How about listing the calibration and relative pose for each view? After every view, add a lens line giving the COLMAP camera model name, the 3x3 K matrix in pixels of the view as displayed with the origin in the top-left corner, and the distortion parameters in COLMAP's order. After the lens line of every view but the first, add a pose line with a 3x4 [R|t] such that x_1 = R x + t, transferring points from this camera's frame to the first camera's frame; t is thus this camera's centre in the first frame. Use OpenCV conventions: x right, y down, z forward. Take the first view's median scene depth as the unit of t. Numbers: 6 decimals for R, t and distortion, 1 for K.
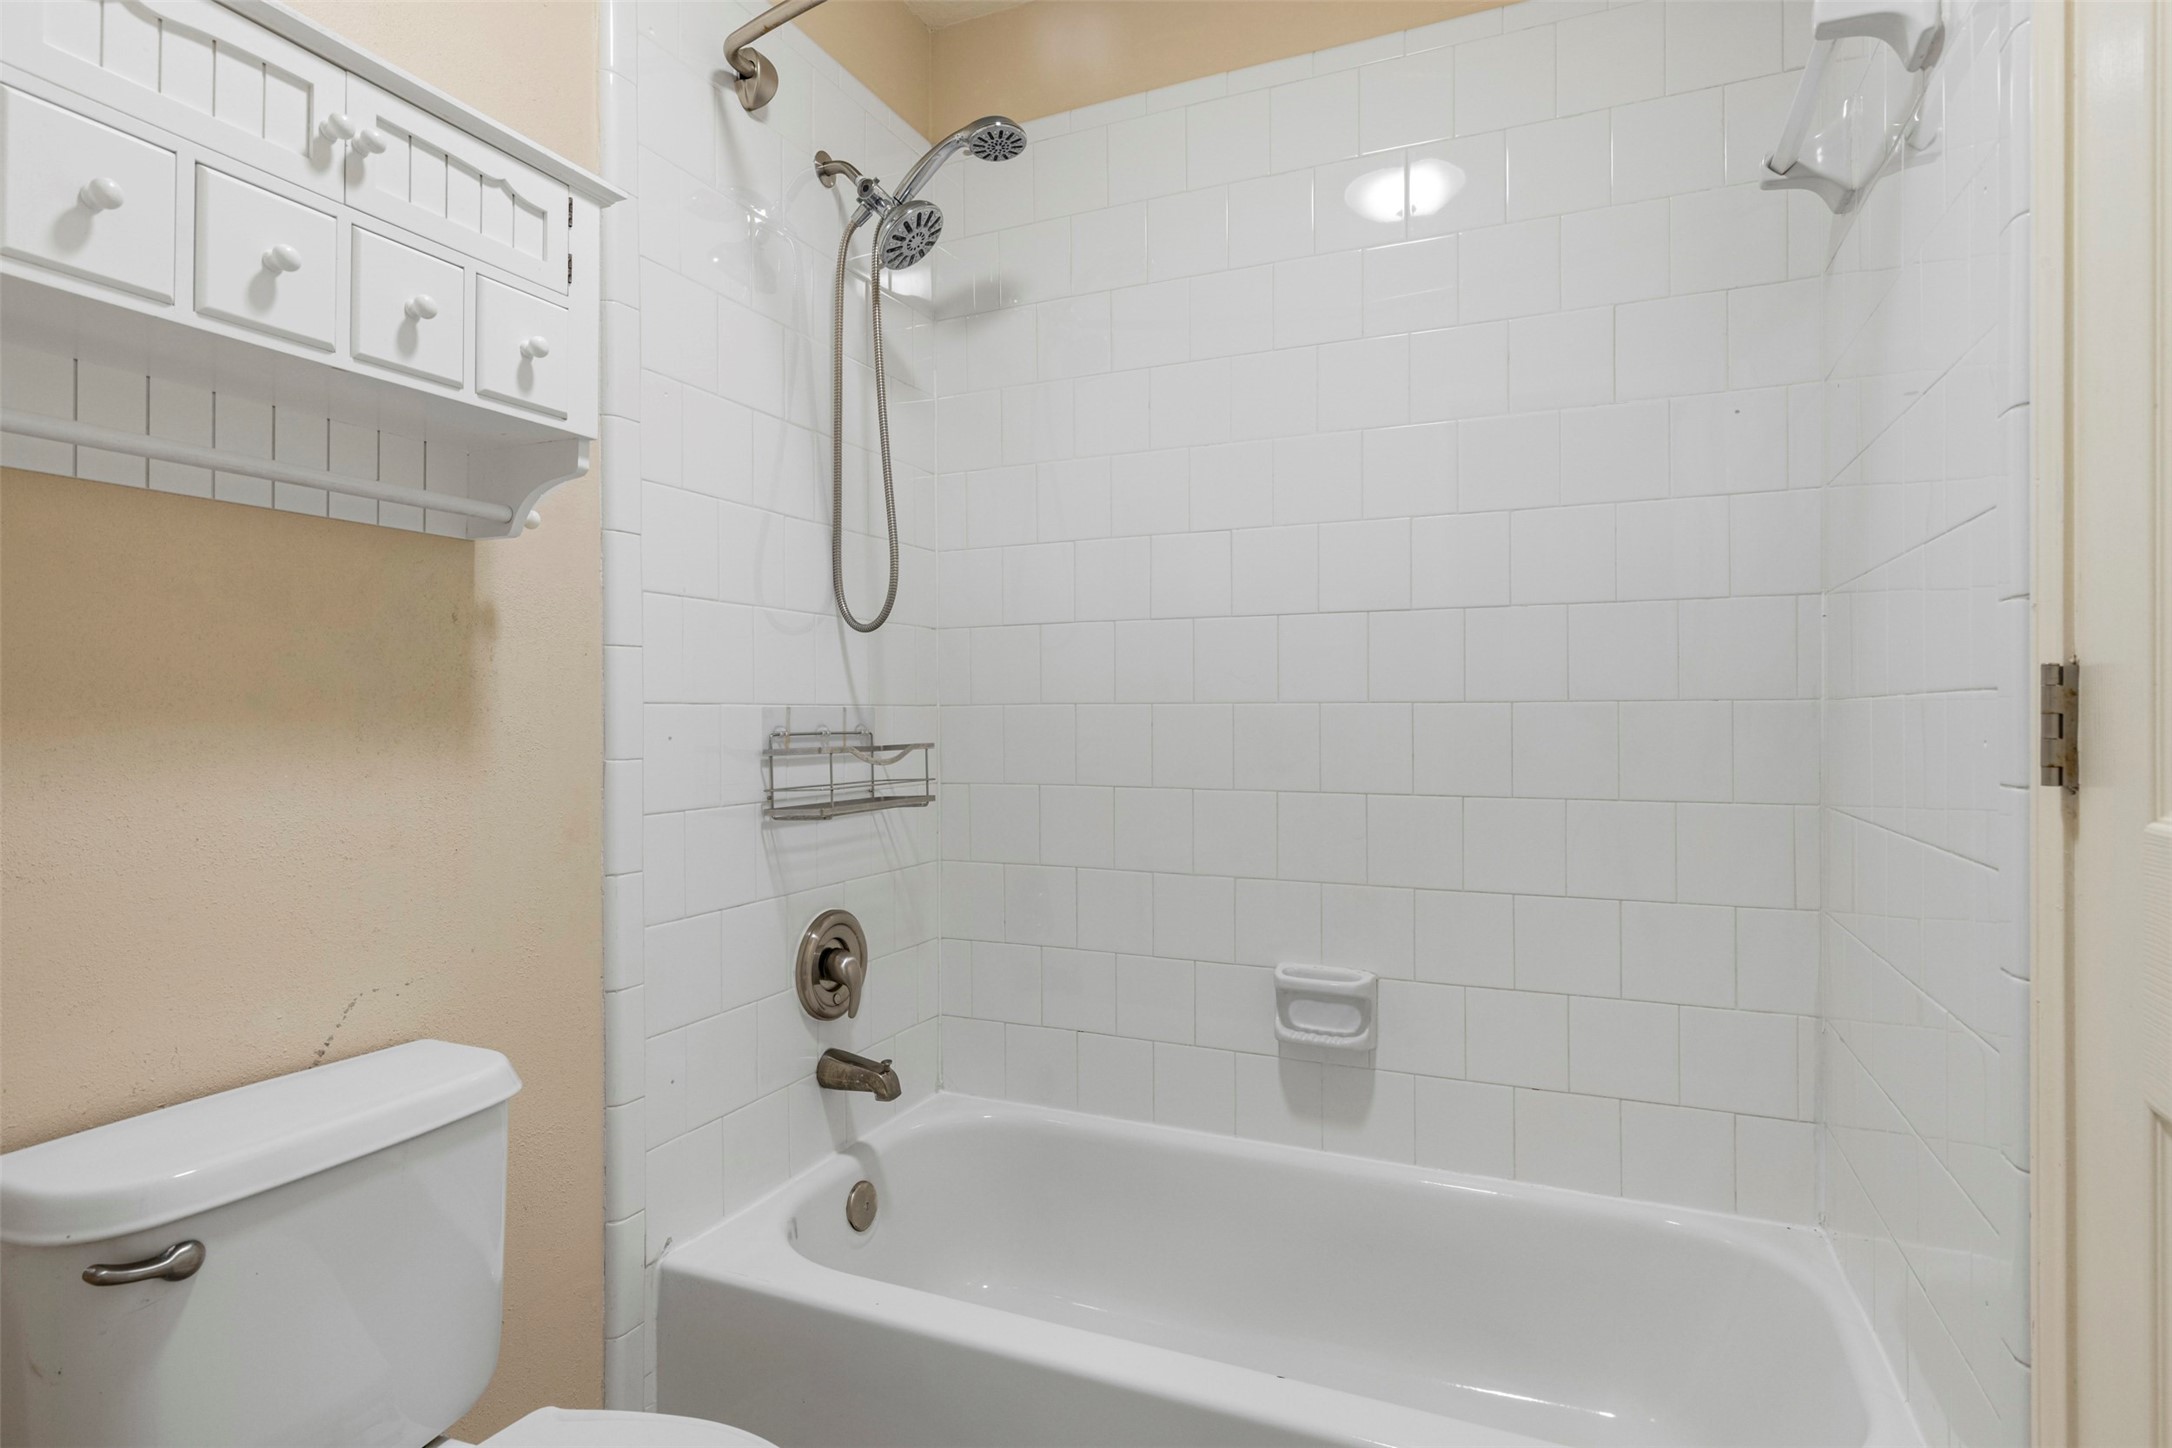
lens RADIAL K [[1167.6, 0, 1085.5], [0, 1167.6, 719.9], [0, 0, 1]] dist [0.003757, 0.000084]
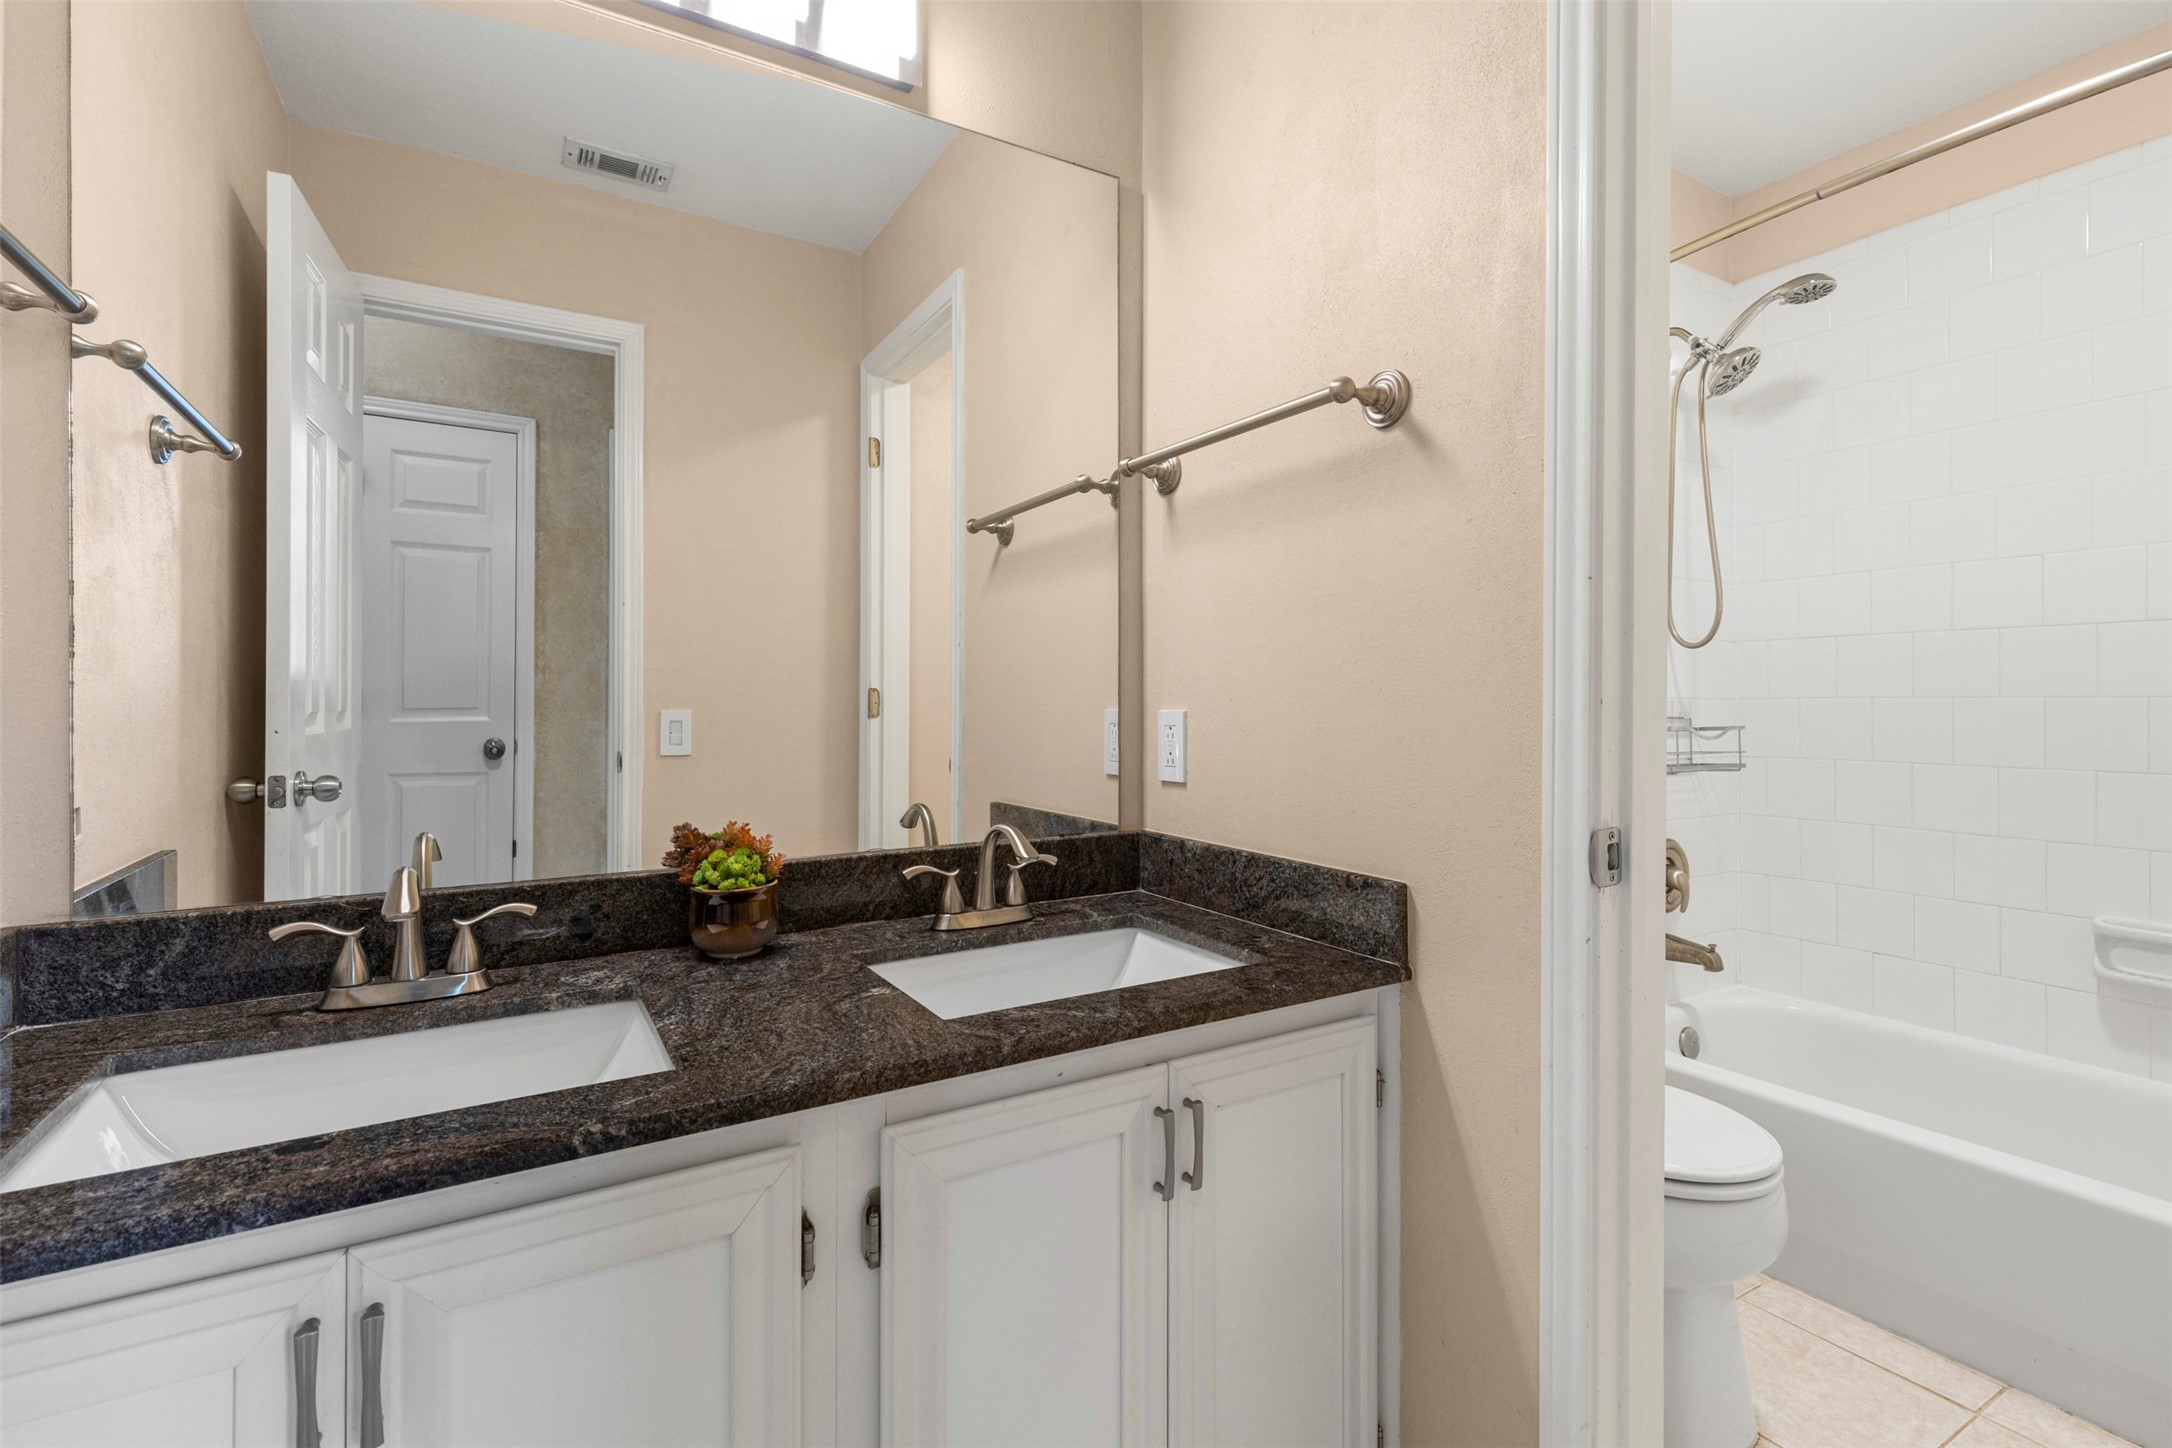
lens RADIAL K [[984.4, 0, 1083.7], [0, 984.4, 705.0], [0, 0, 1]] dist [0.005439, 0.000623]
pose [[0.813450, 0.002008, -0.581632, -0.091713], [-0.003882, 0.999991, -0.001977, 0.000289], [0.581622, 0.003866, 0.813450, -0.442111]]
